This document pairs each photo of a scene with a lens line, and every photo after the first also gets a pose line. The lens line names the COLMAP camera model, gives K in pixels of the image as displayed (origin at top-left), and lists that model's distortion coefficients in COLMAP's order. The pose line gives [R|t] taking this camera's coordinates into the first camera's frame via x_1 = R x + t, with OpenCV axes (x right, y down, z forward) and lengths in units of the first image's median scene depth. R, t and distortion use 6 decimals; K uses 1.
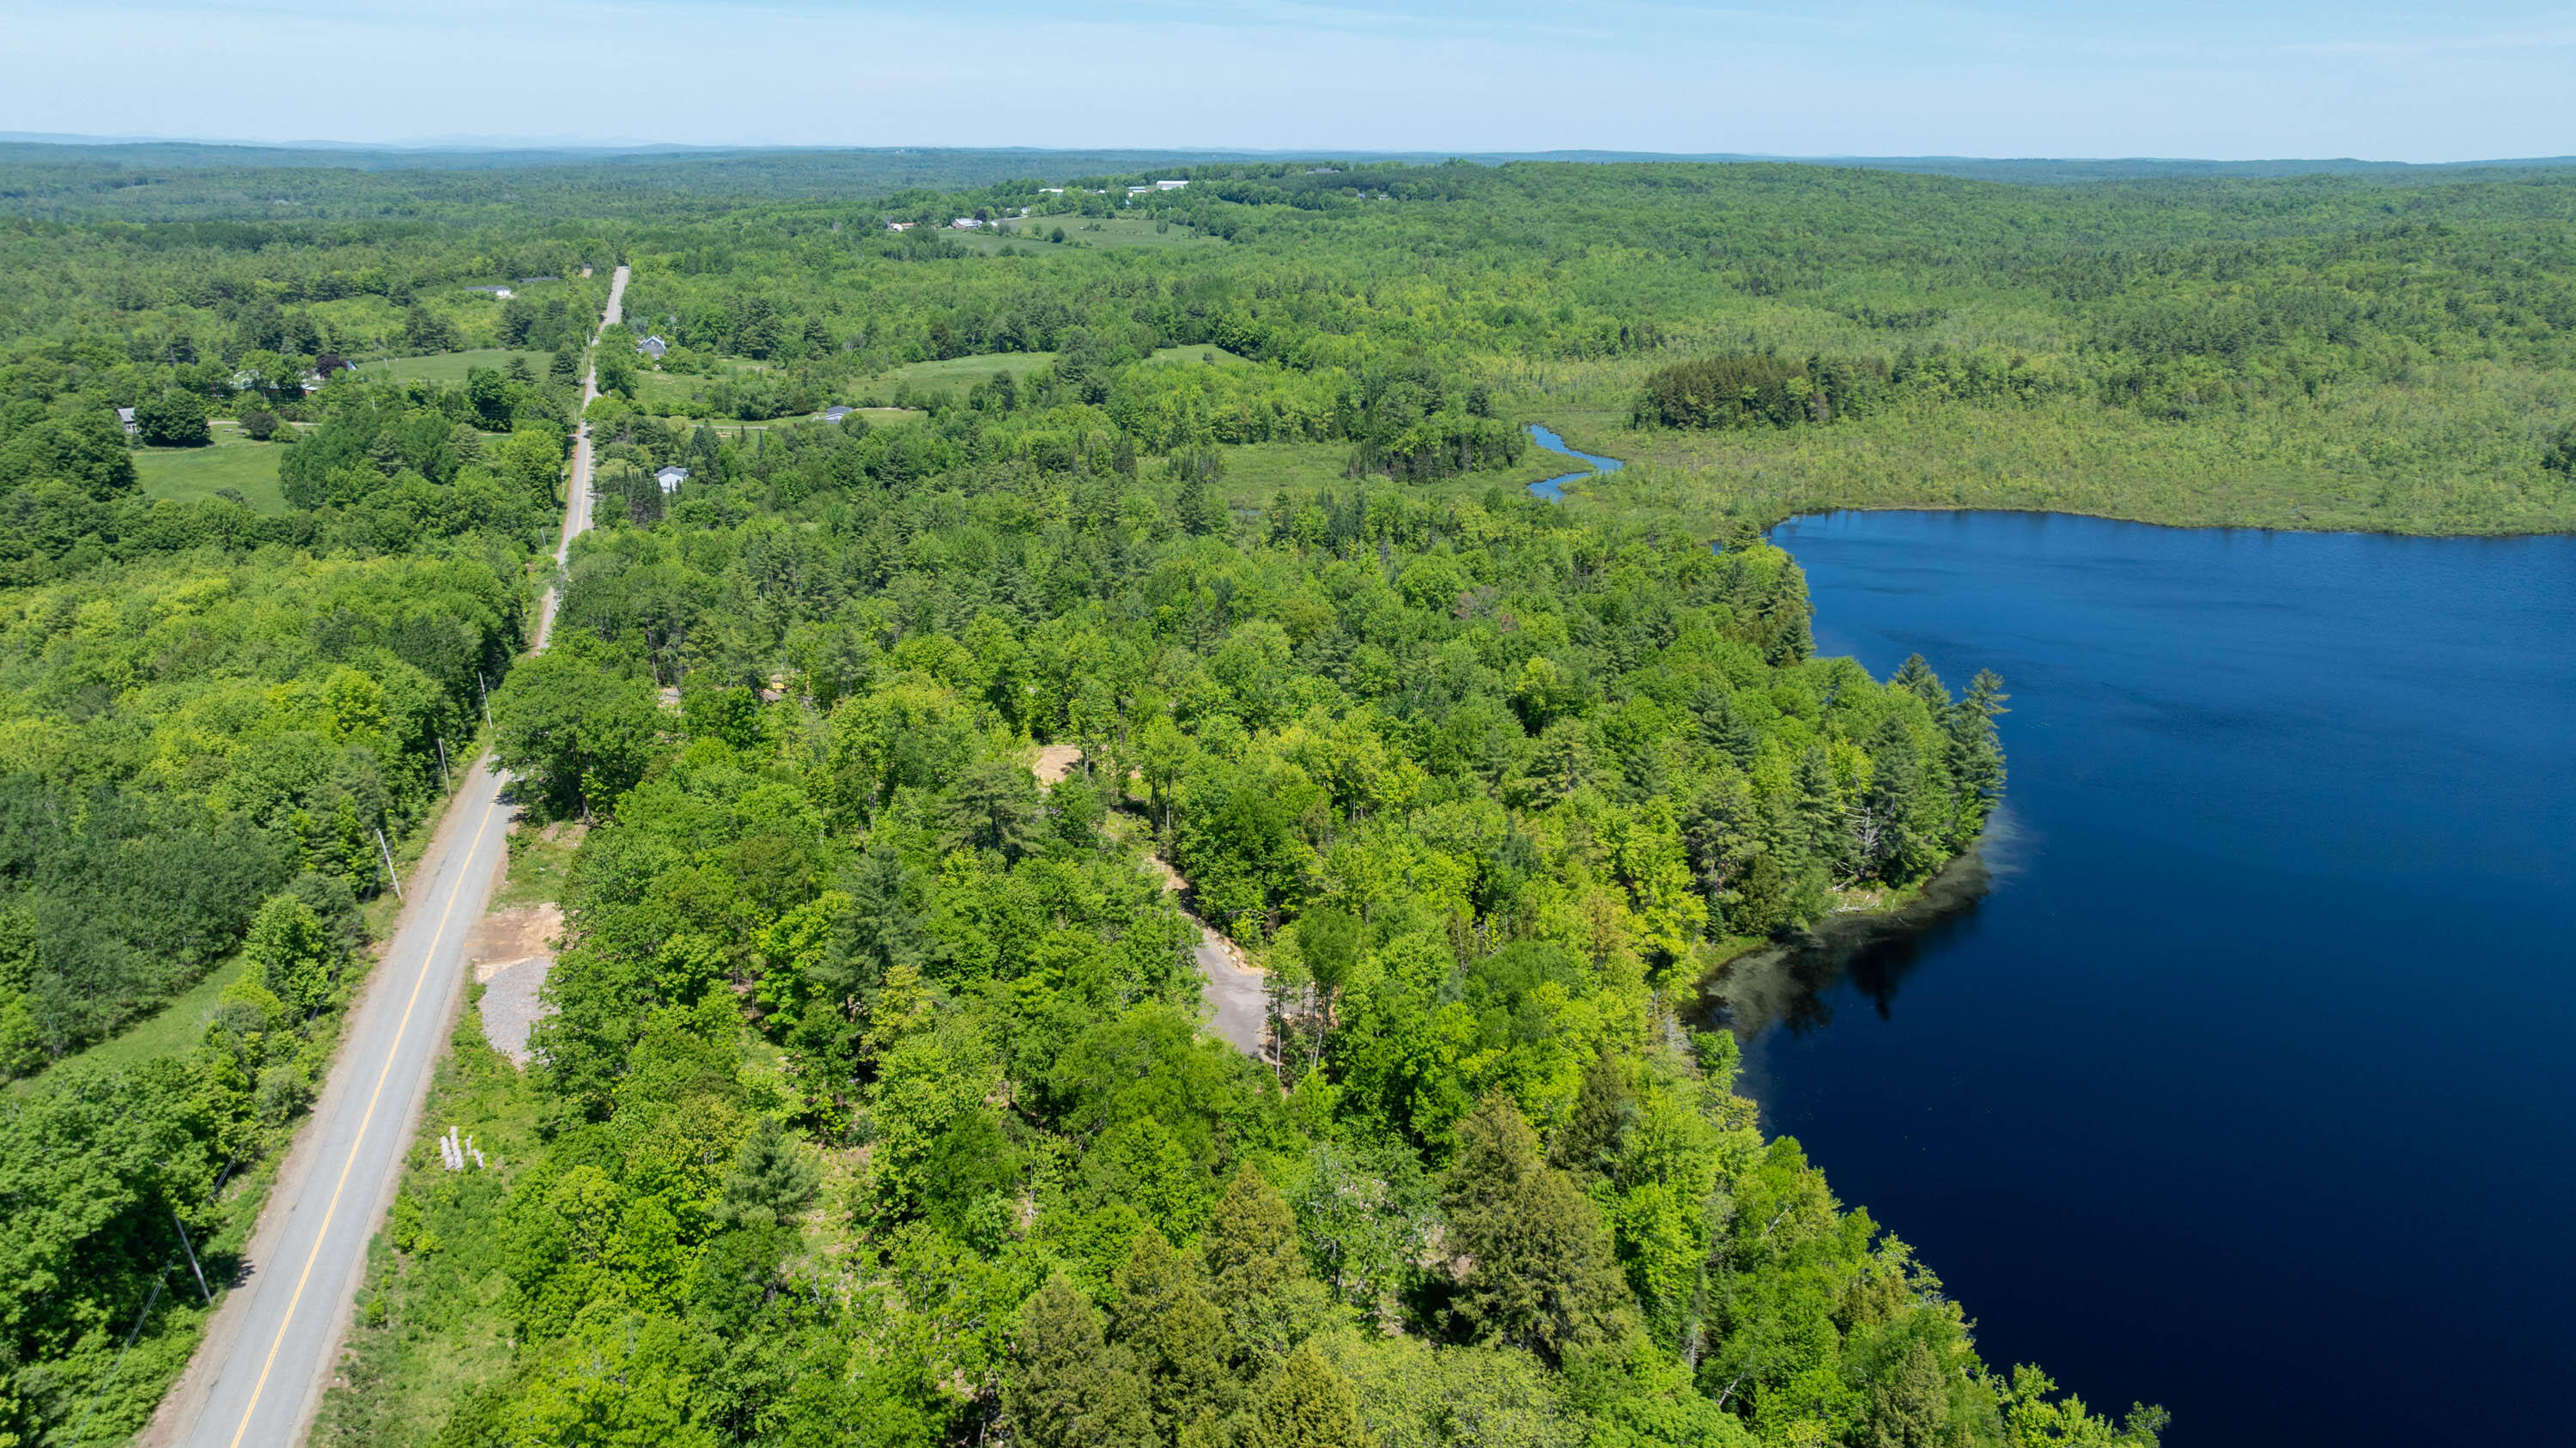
lens RADIAL K [[1820.1, 0, 1285.6], [0, 1820.1, 714.8], [0, 0, 1]] dist [-0.034858, 0.027379]
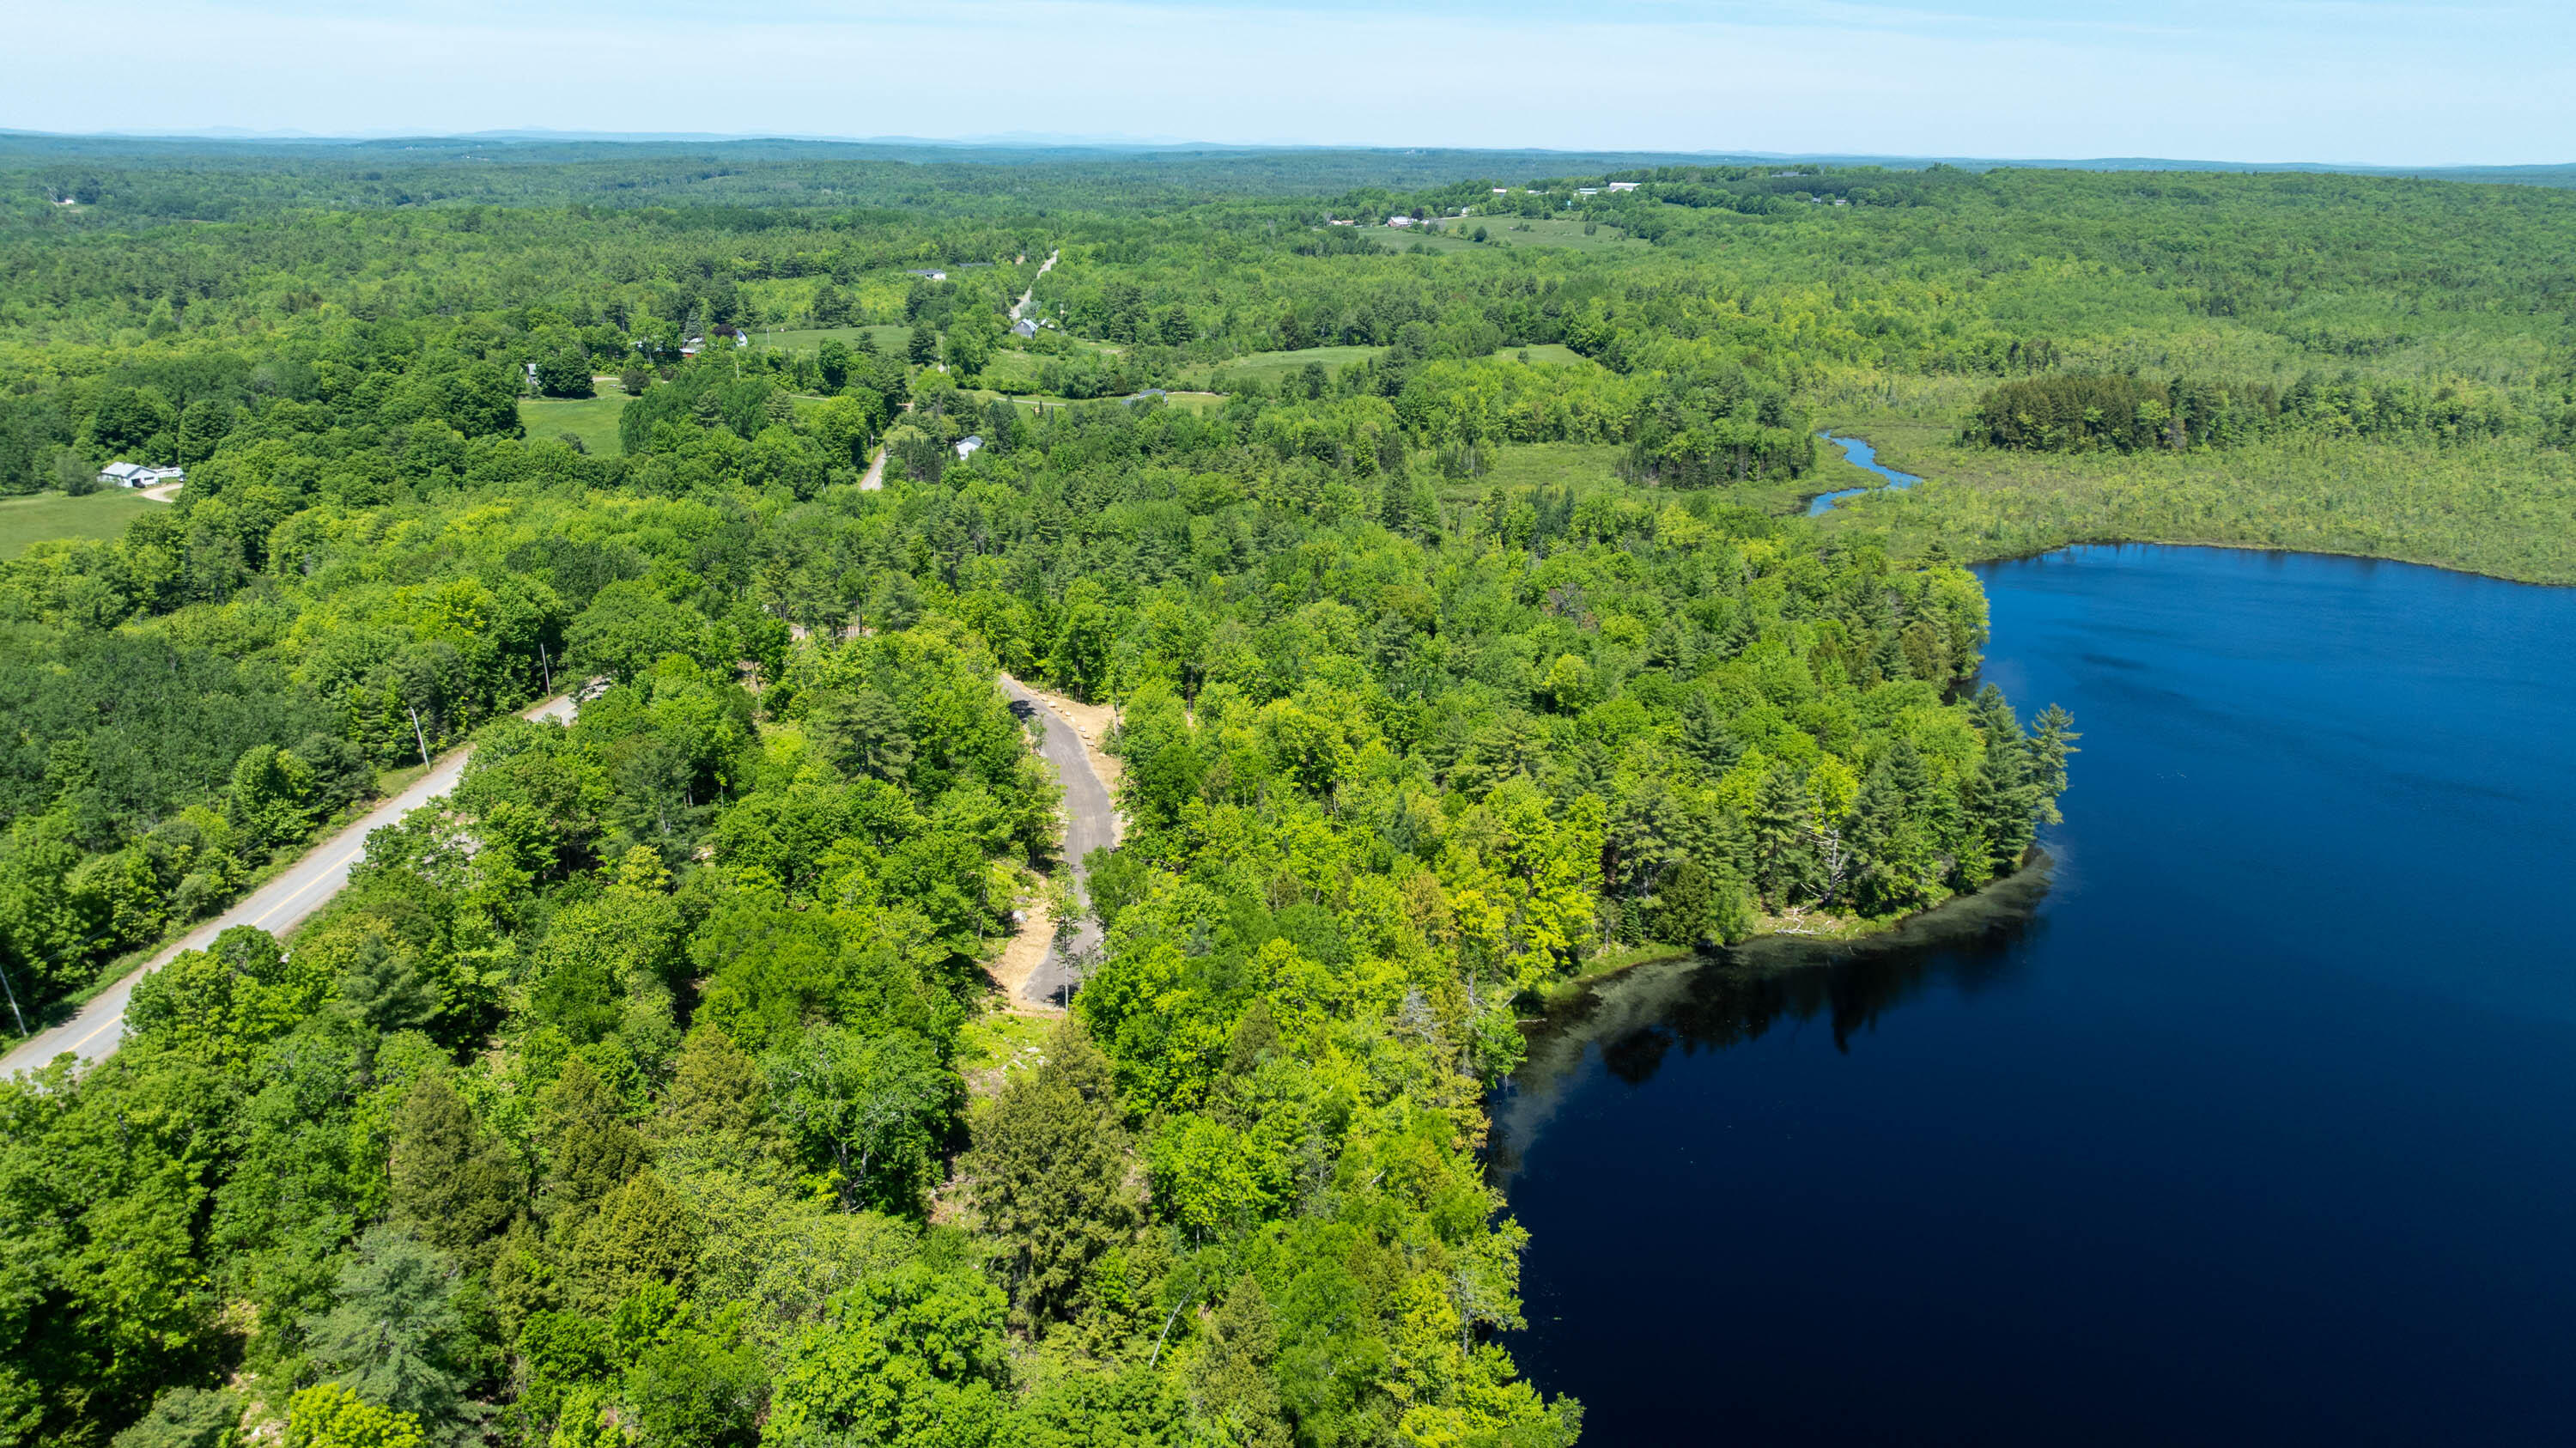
lens RADIAL K [[1820.1, 0, 1290.3], [0, 1820.1, 729.2], [0, 0, 1]] dist [-0.034858, 0.027379]
pose [[0.962990, 0.086932, -0.255132, 0.114433], [-0.085330, 0.996201, 0.017364, 0.002398], [0.255672, 0.005049, 0.966750, -0.001634]]
